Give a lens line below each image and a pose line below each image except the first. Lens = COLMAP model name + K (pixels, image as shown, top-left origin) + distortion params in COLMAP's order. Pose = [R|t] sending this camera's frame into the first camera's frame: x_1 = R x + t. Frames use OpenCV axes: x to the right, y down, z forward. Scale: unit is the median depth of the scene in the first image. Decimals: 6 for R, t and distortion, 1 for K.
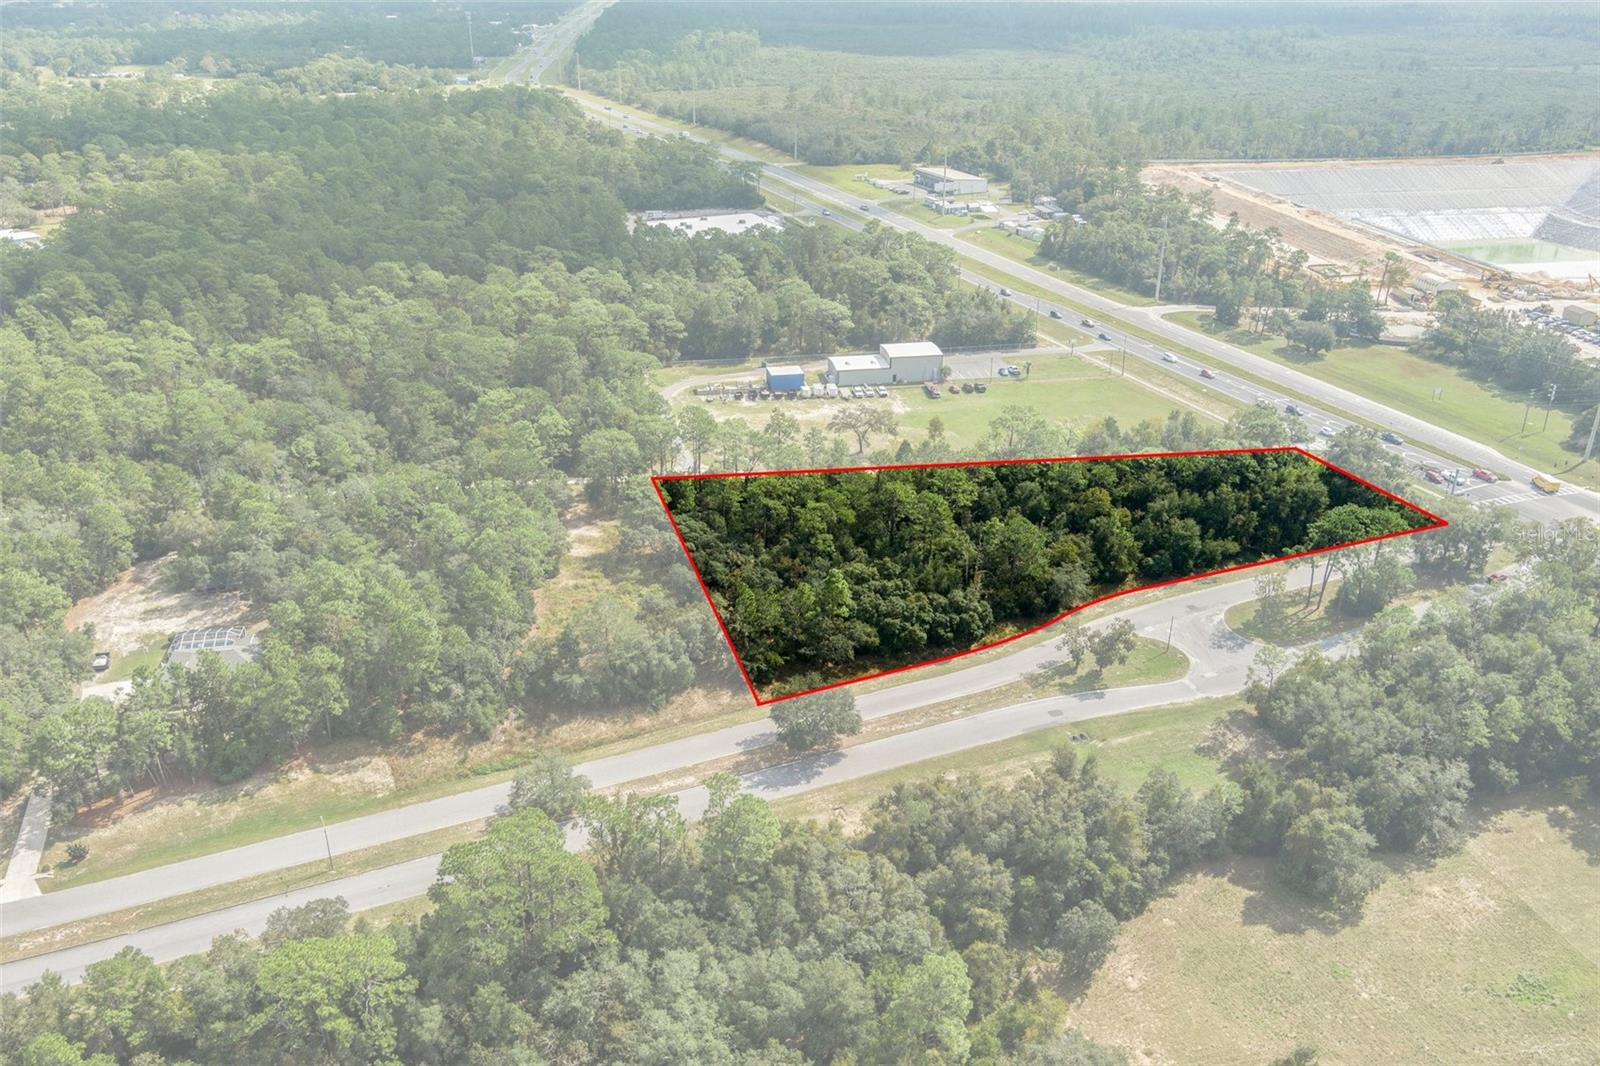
lens RADIAL K [[1288.9, 0, 799.0], [0, 1288.9, 529.7], [0, 0, 1]] dist [-0.003731, 0.006563]
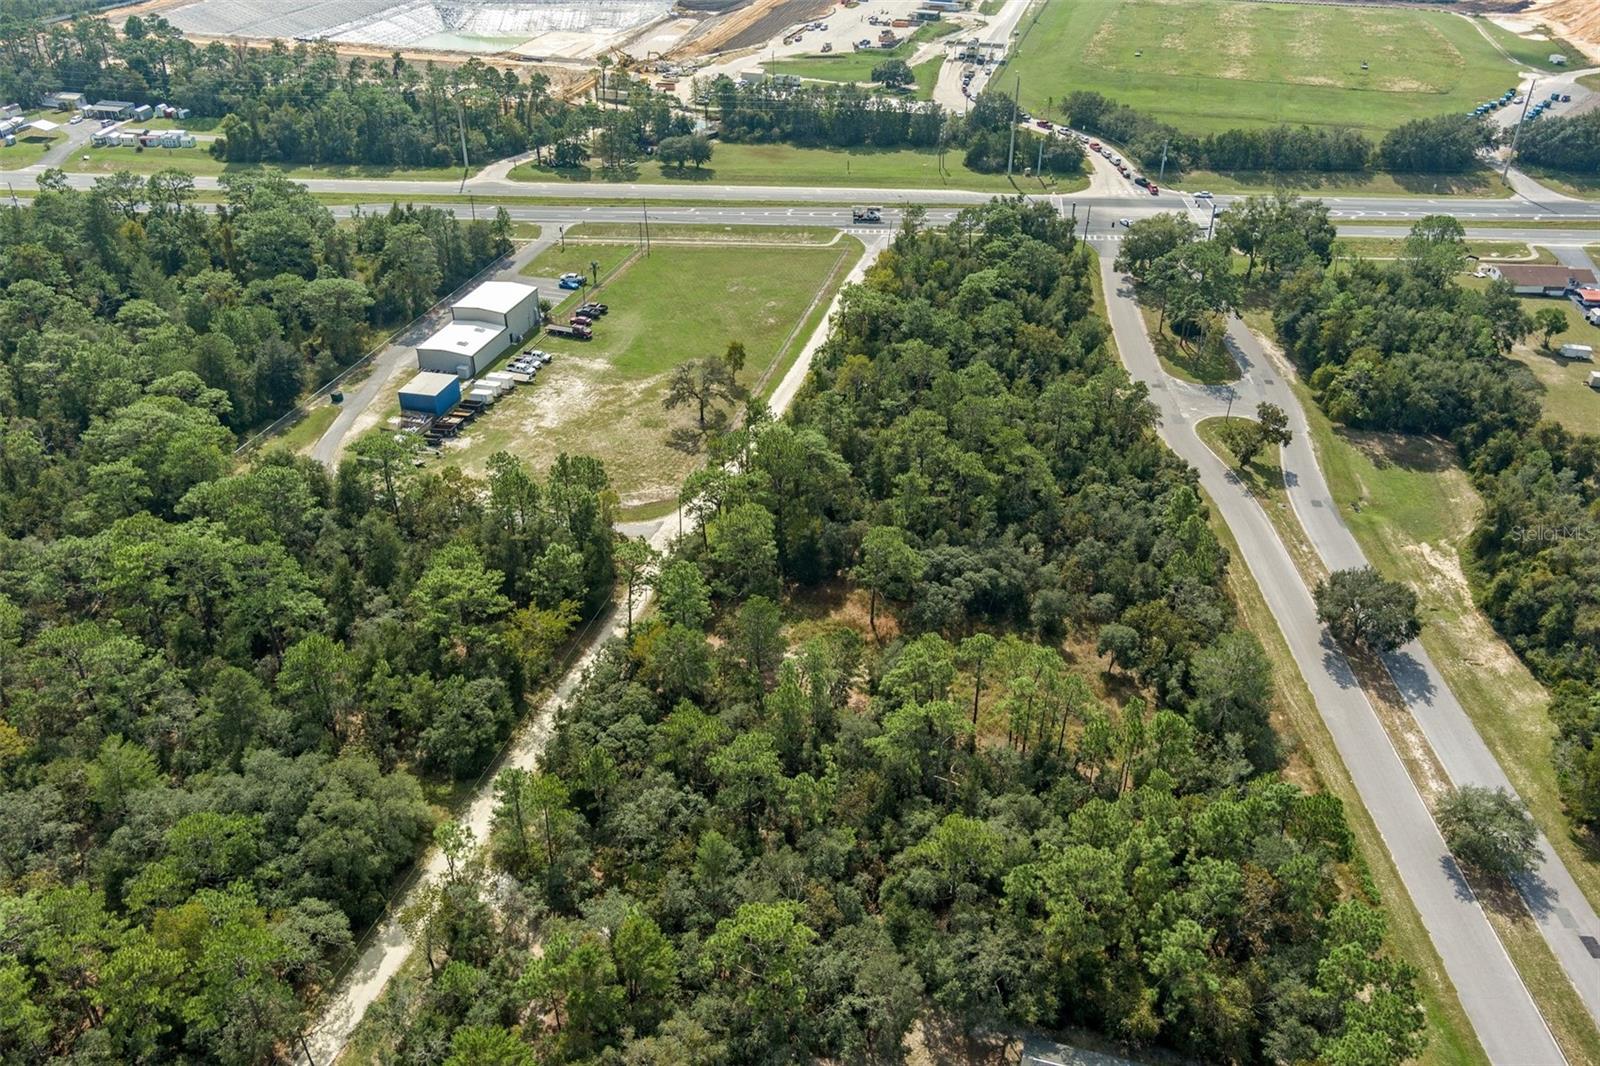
lens RADIAL K [[1288.9, 0, 794.3], [0, 1288.9, 537.3], [0, 0, 1]] dist [-0.003731, 0.006563]
pose [[0.448467, -0.483484, 0.751745, -0.632930], [0.376738, 0.864954, 0.331545, -0.272491], [-0.810522, 0.134524, 0.570050, 0.599760]]
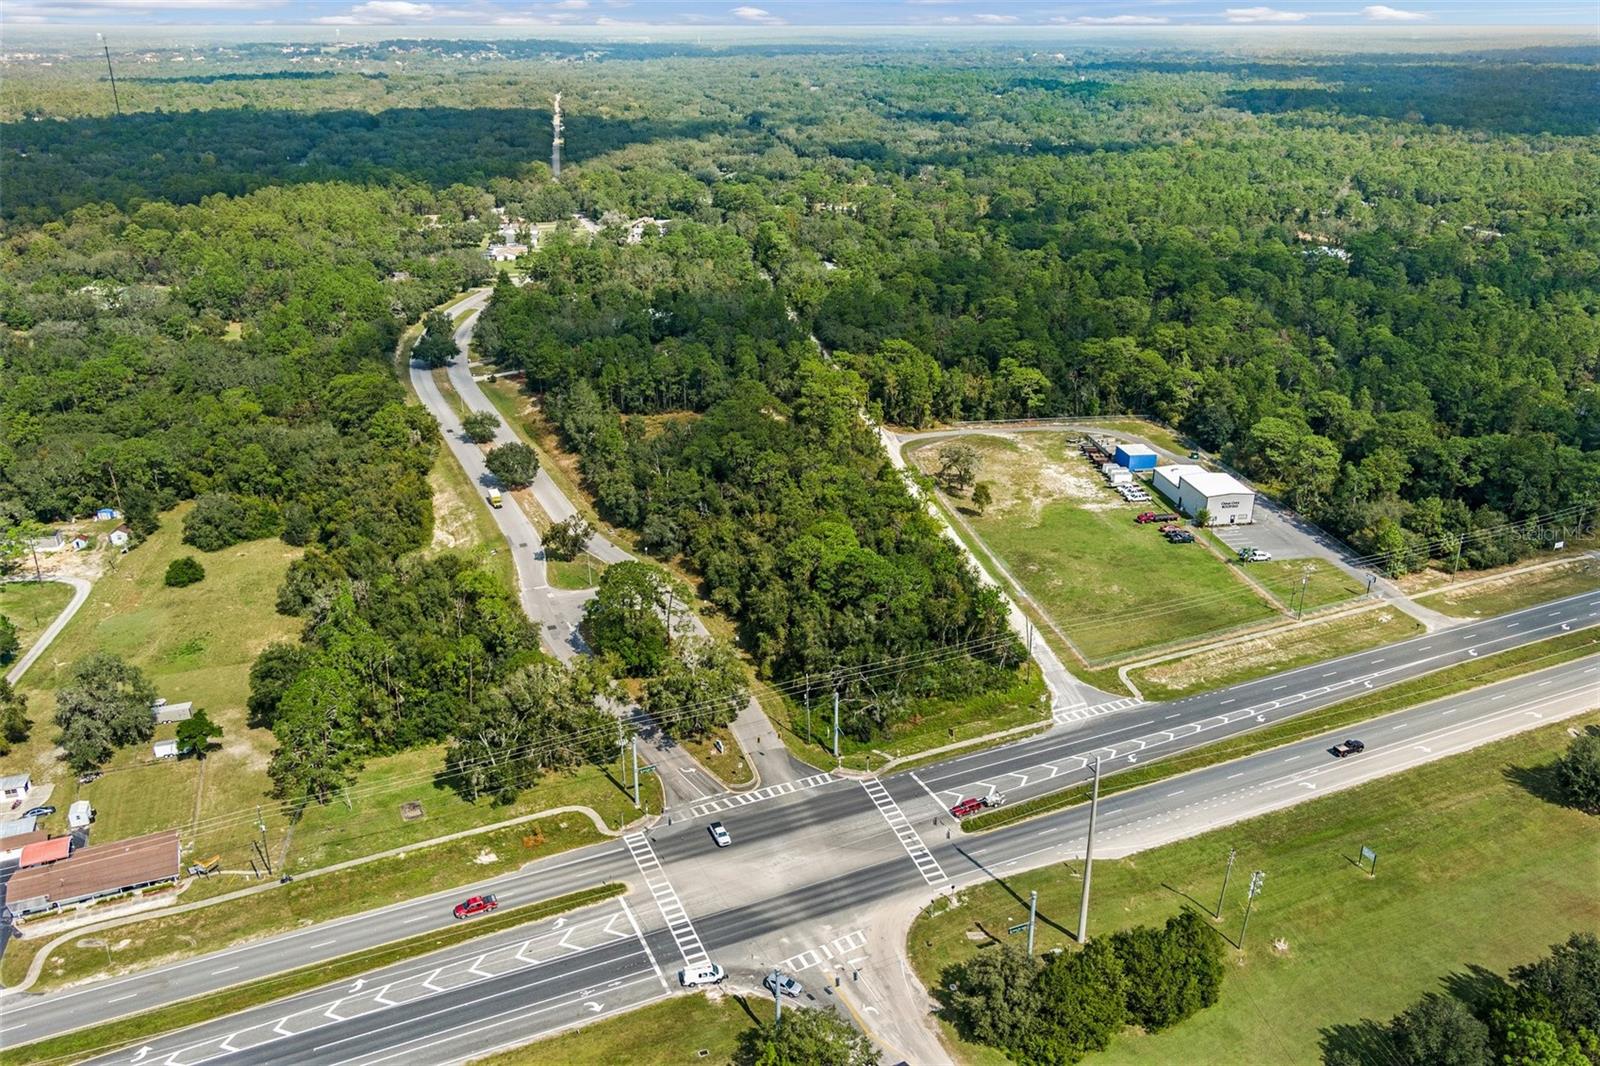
lens RADIAL K [[1288.9, 0, 798.6], [0, 1288.9, 536.3], [0, 0, 1]] dist [-0.003731, 0.006563]
pose [[-0.012467, 0.371156, -0.928487, 1.219624], [-0.421417, 0.840115, 0.341489, -0.387799], [0.906781, 0.395537, 0.145938, 0.851231]]
